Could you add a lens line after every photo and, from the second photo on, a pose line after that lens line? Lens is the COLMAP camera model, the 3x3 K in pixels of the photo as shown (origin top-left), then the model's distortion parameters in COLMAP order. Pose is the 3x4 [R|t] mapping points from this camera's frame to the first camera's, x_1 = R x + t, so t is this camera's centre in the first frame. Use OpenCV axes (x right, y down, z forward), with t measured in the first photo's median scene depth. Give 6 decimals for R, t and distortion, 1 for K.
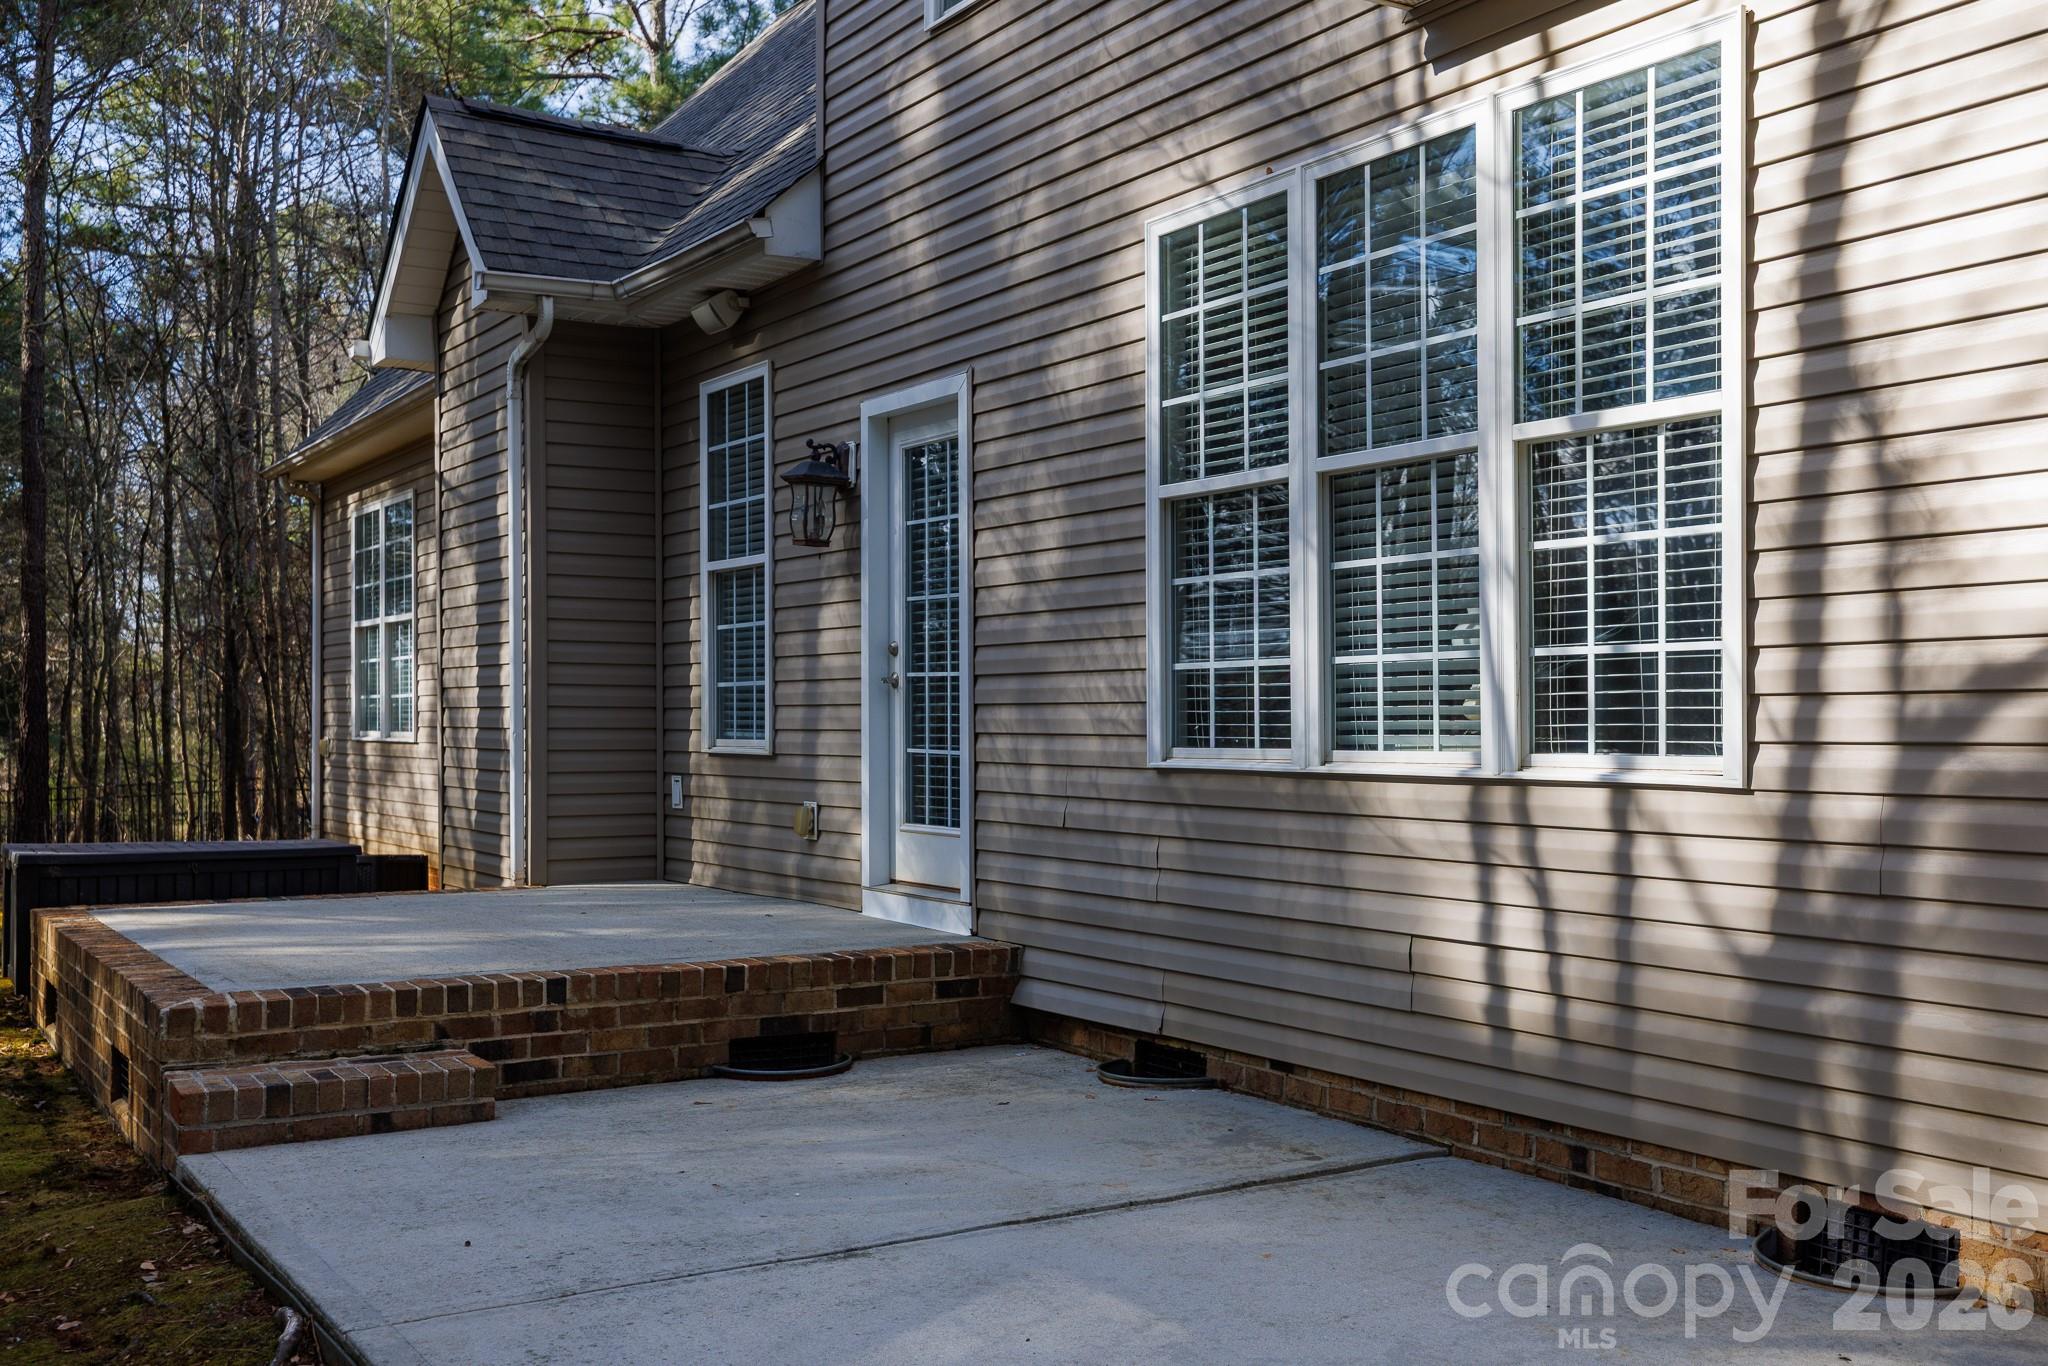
lens RADIAL K [[2012.6, 0, 1024.9], [0, 2012.6, 697.2], [0, 0, 1]] dist [0.021920, 0.000000]
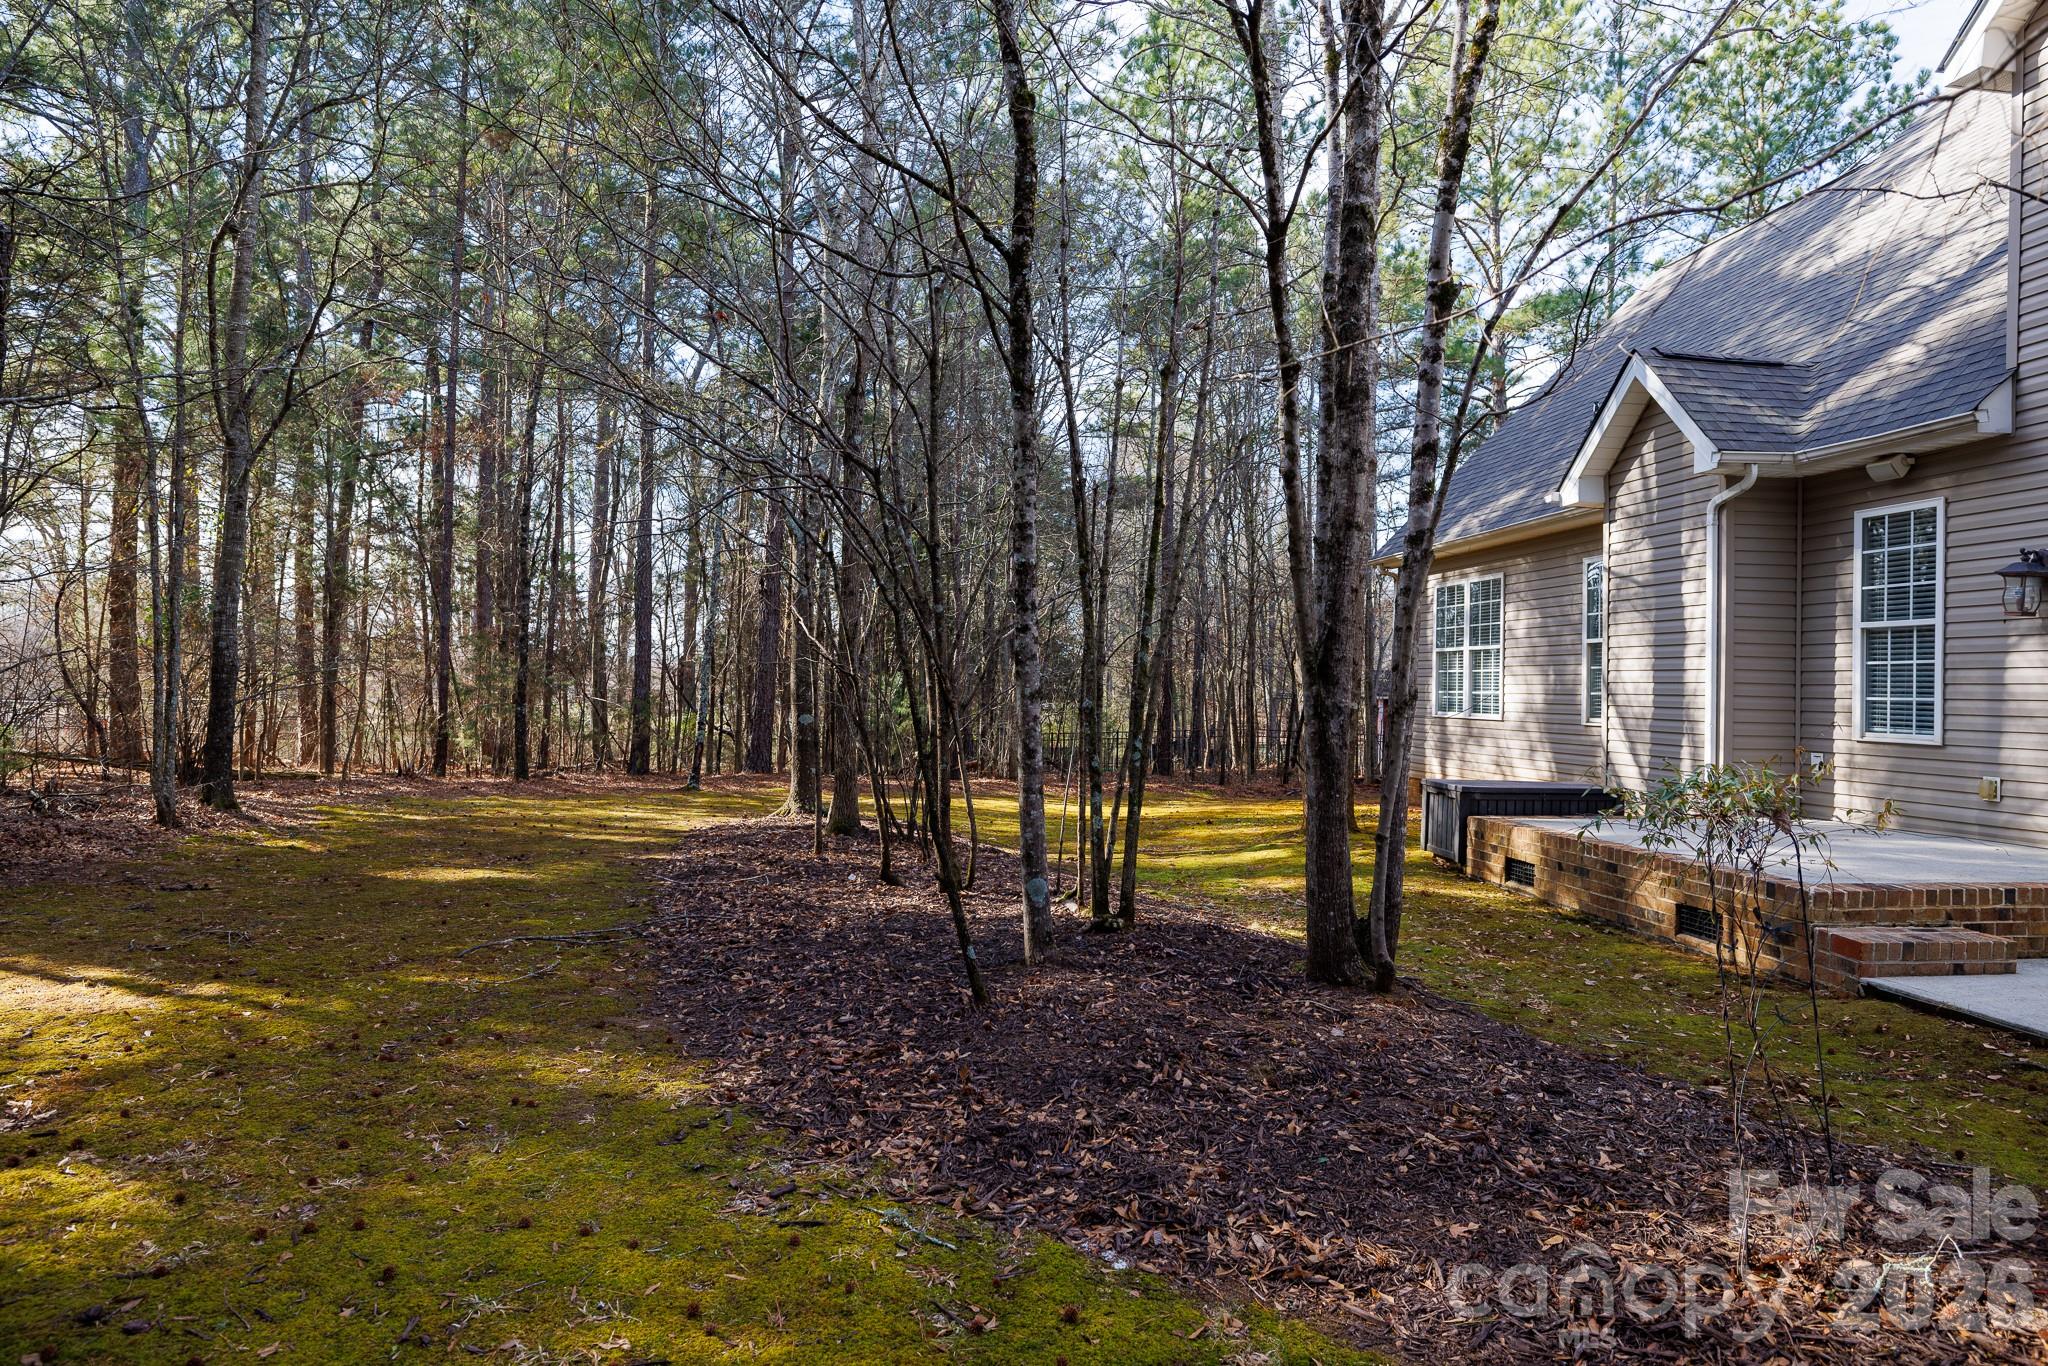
lens RADIAL K [[1214.2, 0, 1023.4], [0, 1214.2, 672.9], [0, 0, 1]] dist [-0.002764, -0.000745]
pose [[0.915895, 0.009844, -0.401298, -0.405310], [-0.011182, 0.999937, -0.000994, -0.019330], [0.401263, 0.005397, 0.915947, -0.165726]]
